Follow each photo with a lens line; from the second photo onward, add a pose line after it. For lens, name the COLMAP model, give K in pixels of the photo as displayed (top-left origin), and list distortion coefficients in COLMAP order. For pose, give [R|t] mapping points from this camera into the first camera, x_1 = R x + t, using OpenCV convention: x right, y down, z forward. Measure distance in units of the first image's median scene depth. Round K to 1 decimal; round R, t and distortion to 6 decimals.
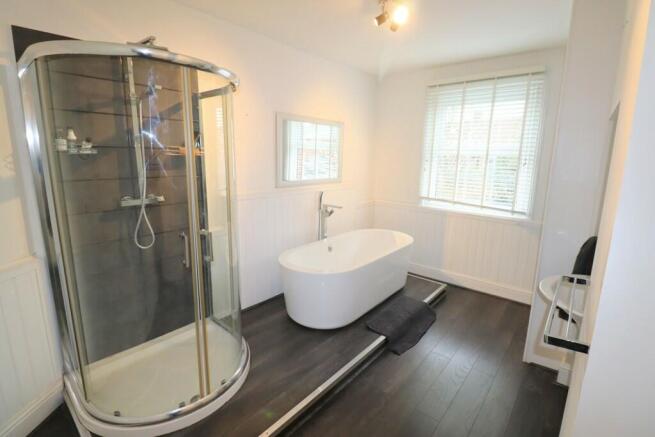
lens RADIAL K [[304.5, 0, 329.9], [0, 304.5, 215.5], [0, 0, 1]] dist [-0.003495, -0.000377]
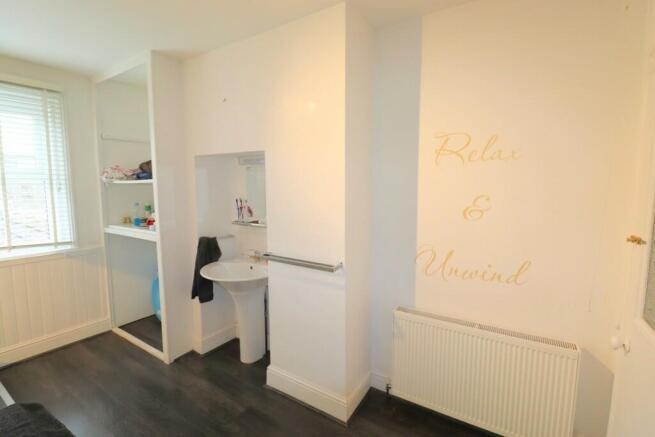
lens RADIAL K [[304.5, 0, 330.4], [0, 304.5, 217.7], [0, 0, 1]] dist [-0.003495, -0.000377]
pose [[-0.108175, -0.129156, 0.985706, -0.350899], [0.188023, 0.970971, 0.147859, -0.071236], [-0.976189, 0.201330, -0.080751, 0.315833]]
